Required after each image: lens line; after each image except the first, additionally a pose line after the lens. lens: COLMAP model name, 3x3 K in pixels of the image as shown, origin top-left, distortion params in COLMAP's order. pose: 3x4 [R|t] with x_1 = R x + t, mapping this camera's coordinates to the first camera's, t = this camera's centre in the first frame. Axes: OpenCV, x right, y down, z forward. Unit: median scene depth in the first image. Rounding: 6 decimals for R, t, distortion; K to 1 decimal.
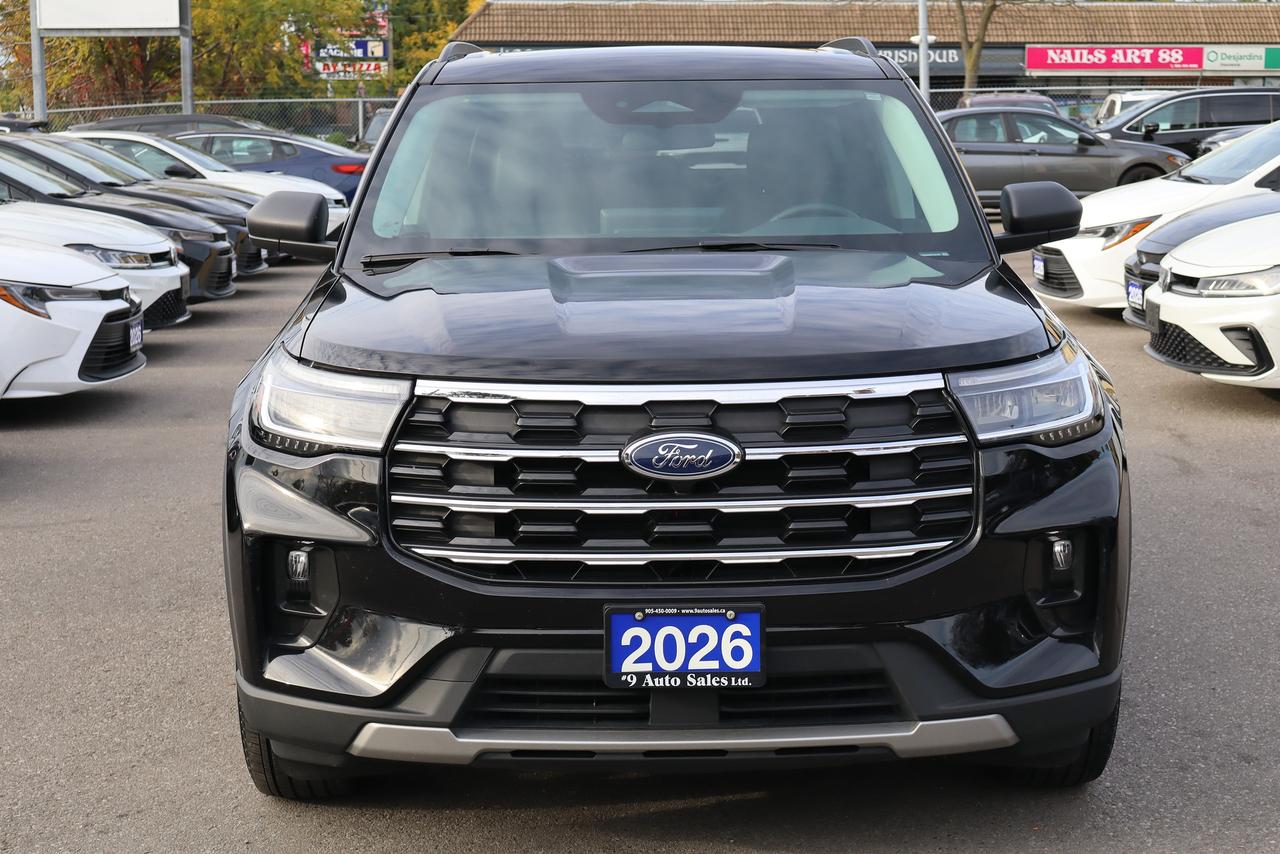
lens RADIAL K [[2295.5, 0, 639.6], [0, 2295.5, 430.9], [0, 0, 1]] dist [0.037076, 0.000000]
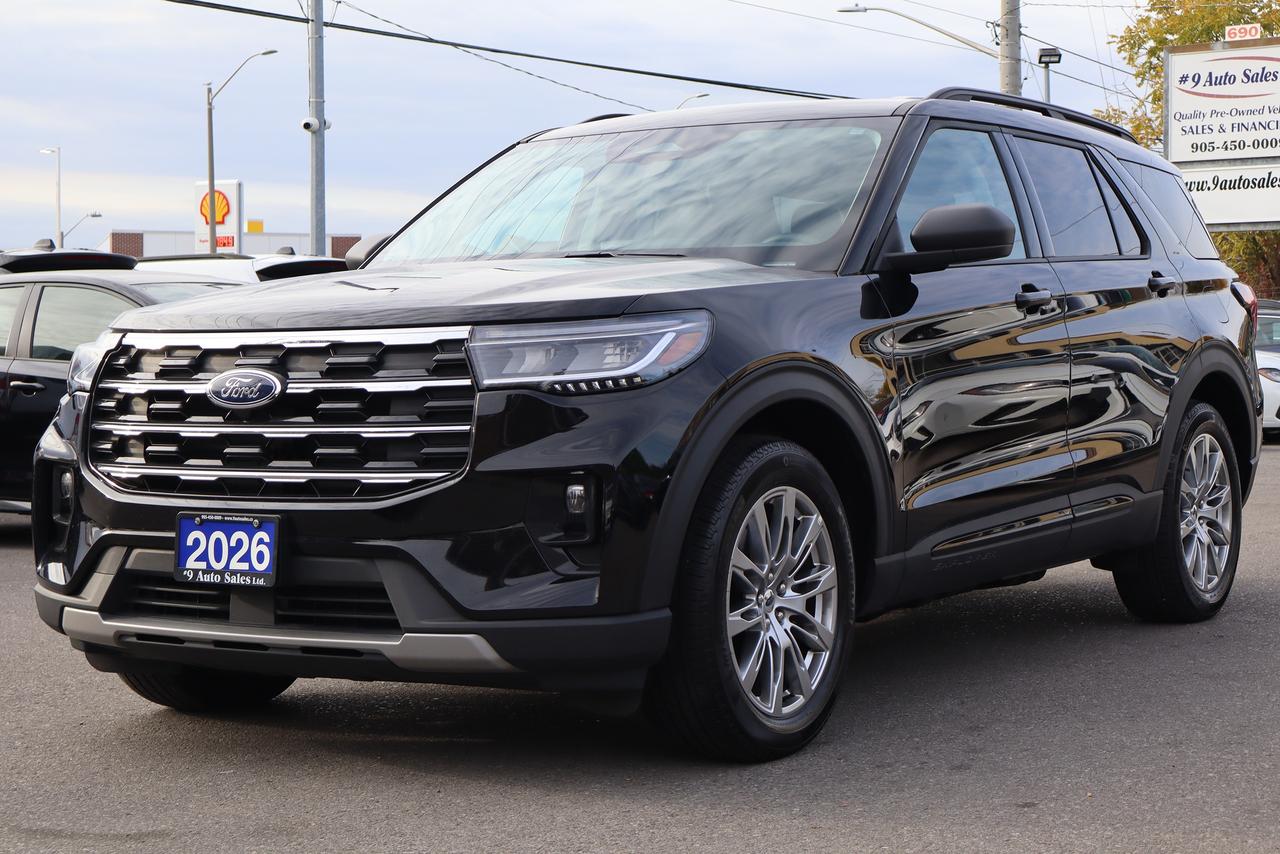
lens RADIAL K [[2354.4, 0, 641.0], [0, 2354.4, 423.6], [0, 0, 1]] dist [0.076407, 0.000000]
pose [[0.830709, 0.016749, -0.556455, 0.864529], [-0.074815, 0.993839, -0.081774, 0.112845], [0.551657, 0.109562, 0.826844, 0.112274]]
